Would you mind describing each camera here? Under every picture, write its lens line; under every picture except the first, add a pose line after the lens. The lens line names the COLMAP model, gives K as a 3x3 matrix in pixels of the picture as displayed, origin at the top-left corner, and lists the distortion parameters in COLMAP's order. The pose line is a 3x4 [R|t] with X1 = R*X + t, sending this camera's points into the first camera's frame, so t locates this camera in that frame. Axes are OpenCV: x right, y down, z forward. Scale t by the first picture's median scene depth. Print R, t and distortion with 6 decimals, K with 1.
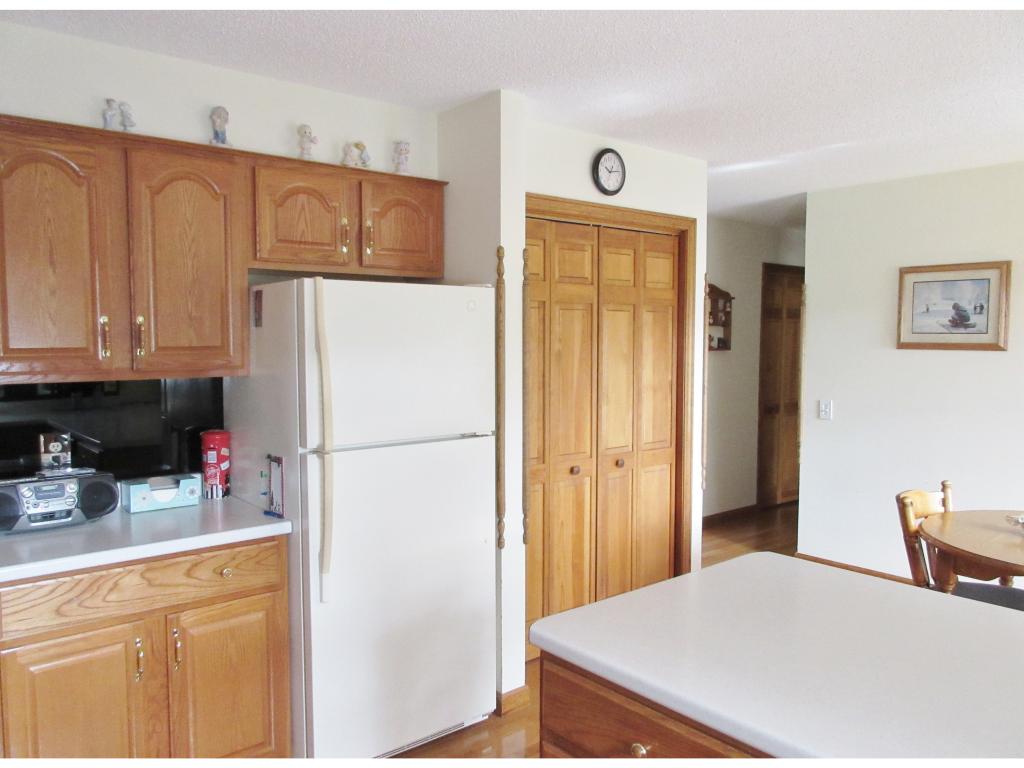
lens RADIAL K [[773.3, 0, 503.6], [0, 773.3, 382.8], [0, 0, 1]] dist [-0.000564, -0.001135]
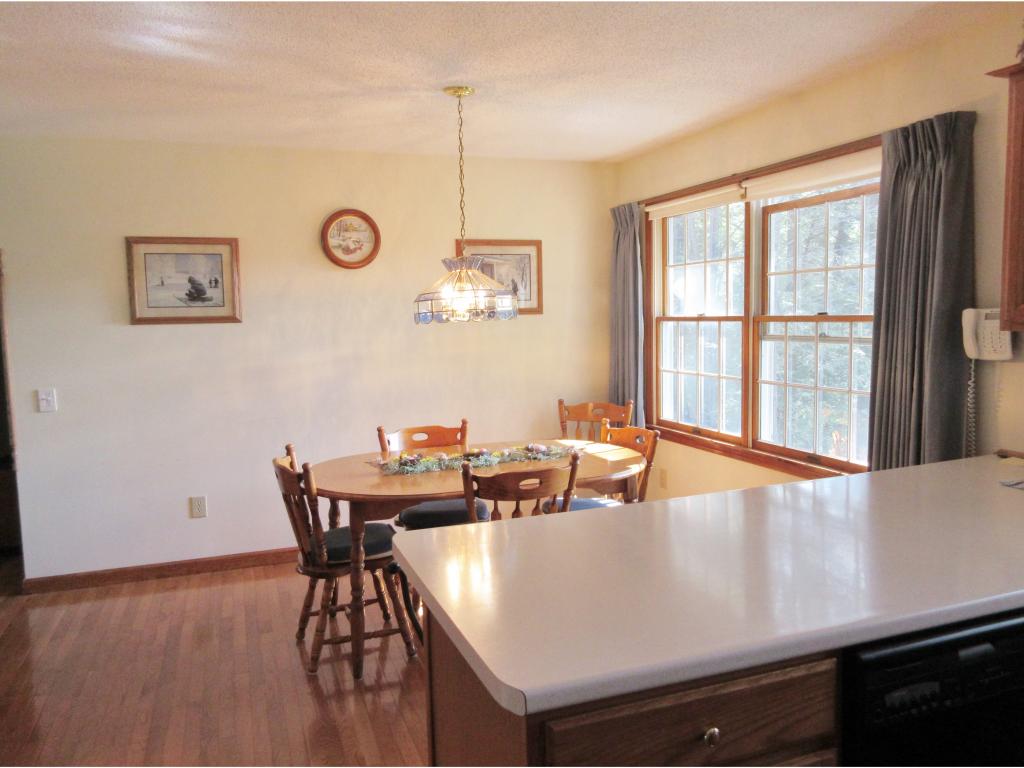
lens RADIAL K [[773.3, 0, 506.9], [0, 773.3, 389.5], [0, 0, 1]] dist [-0.000564, -0.001135]
pose [[0.352118, -0.109243, 0.929559, -0.226077], [0.075316, 0.993252, 0.088198, -0.015002], [-0.932920, 0.038955, 0.357969, 0.262397]]
